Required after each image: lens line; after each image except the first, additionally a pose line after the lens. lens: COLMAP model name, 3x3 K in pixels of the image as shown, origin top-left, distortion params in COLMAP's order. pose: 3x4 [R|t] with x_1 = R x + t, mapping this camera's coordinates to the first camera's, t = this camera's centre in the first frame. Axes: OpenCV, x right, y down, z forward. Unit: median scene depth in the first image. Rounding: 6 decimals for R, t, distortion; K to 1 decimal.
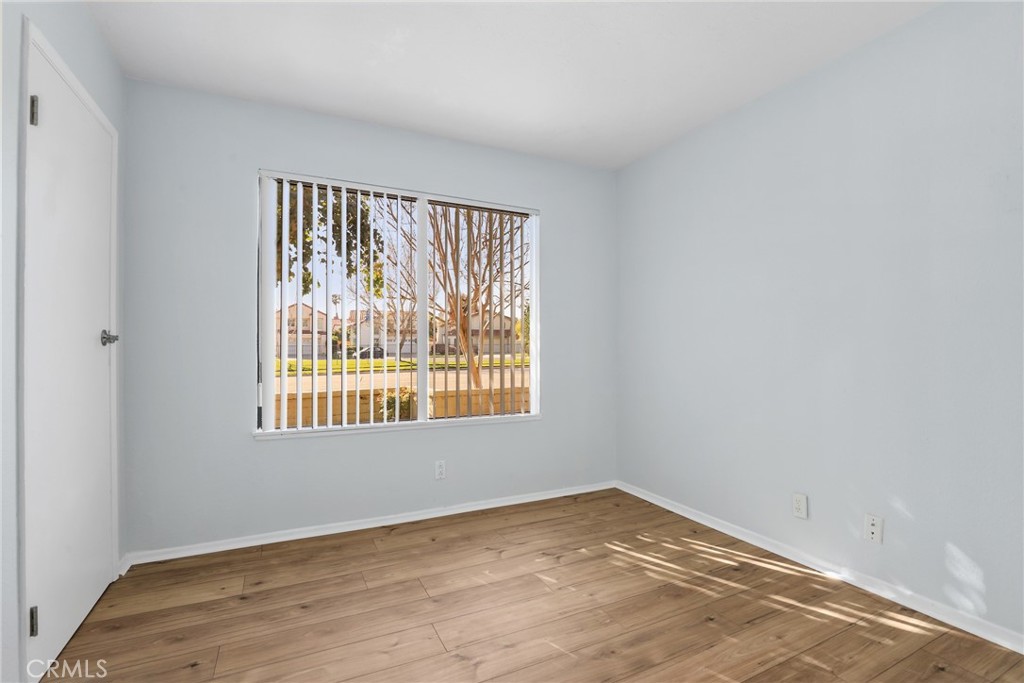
lens RADIAL K [[471.2, 0, 510.3], [0, 471.2, 344.8], [0, 0, 1]] dist [-0.025536, 0.002356]
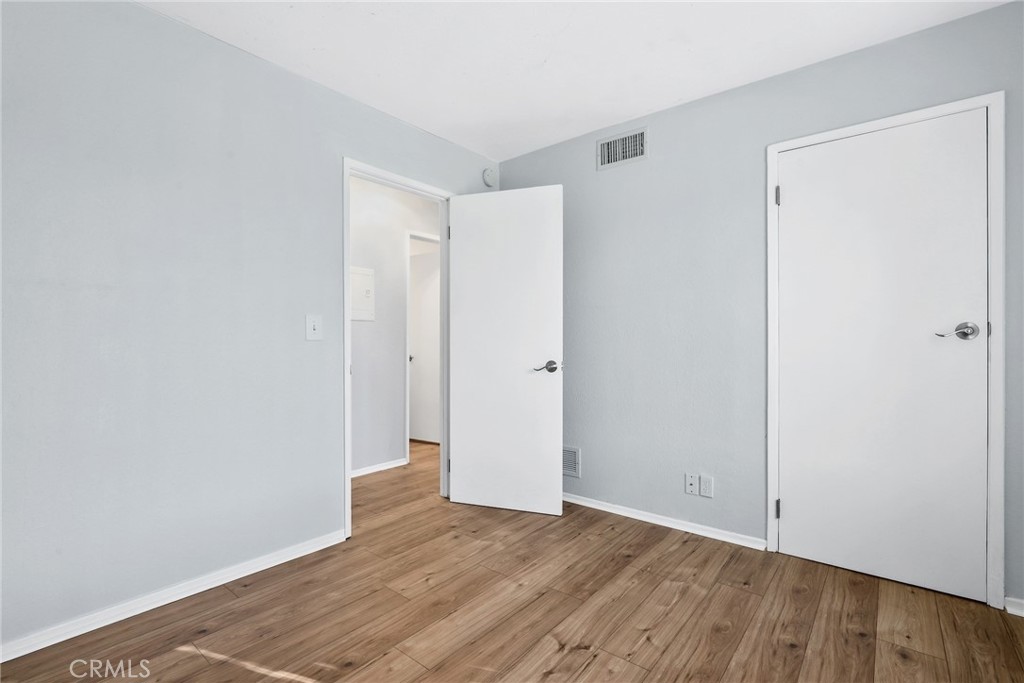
lens RADIAL K [[471.2, 0, 505.0], [0, 471.2, 340.8], [0, 0, 1]] dist [-0.025536, 0.002356]
pose [[-0.915740, -0.004238, -0.401748, 0.391899], [-0.003516, 0.999991, -0.002536, 0.010466], [0.401755, -0.000910, -0.915747, 1.606774]]
